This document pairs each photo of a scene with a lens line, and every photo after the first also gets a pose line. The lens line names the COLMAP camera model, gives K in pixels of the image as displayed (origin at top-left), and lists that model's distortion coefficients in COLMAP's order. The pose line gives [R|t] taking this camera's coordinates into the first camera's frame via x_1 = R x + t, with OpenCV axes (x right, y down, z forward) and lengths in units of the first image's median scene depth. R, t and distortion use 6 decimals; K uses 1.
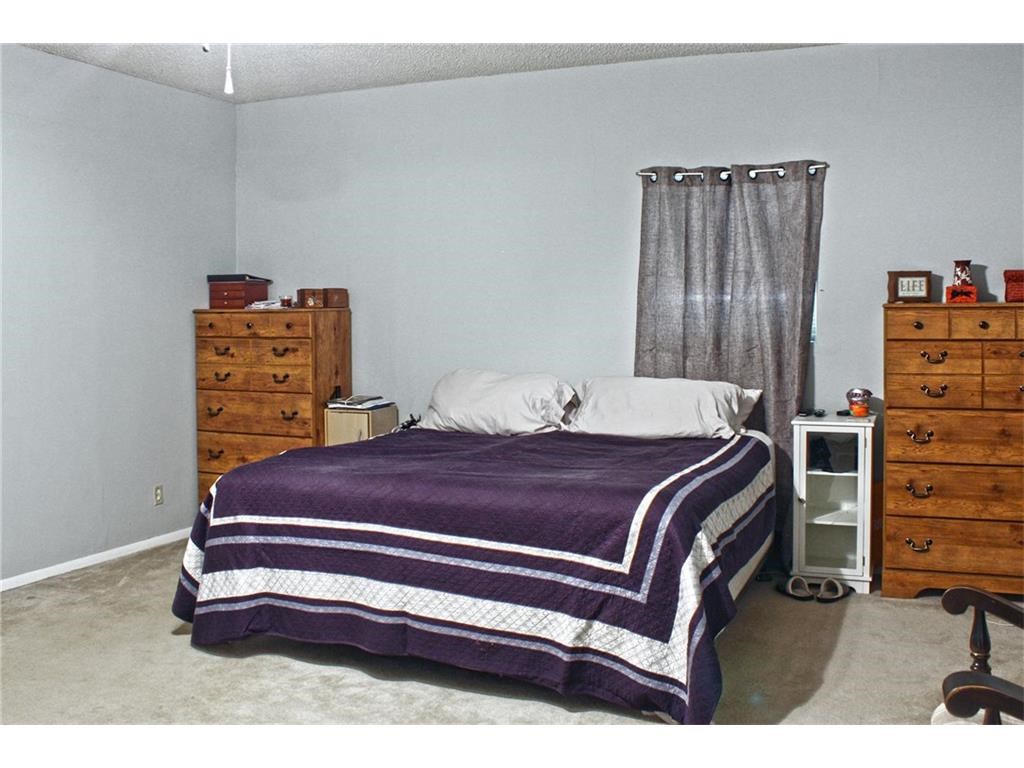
lens RADIAL K [[804.4, 0, 512.0], [0, 804.4, 384.0], [0, 0, 1]] dist [-0.116644, 0.006866]
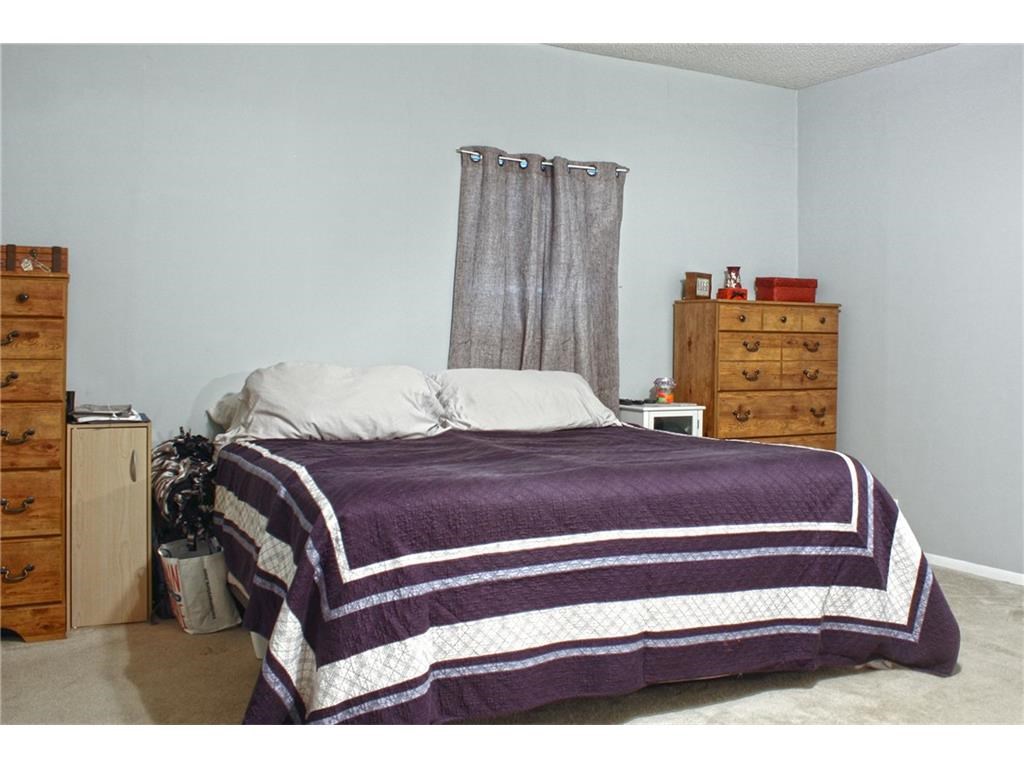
lens RADIAL K [[845.1, 0, 512.0], [0, 845.1, 384.0], [0, 0, 1]] dist [-0.176001, 0.162703]
pose [[0.735766, -0.015362, 0.677062, -0.568511], [0.037324, 0.999143, -0.017891, 0.031065], [-0.676207, 0.038434, 0.735708, 0.325237]]
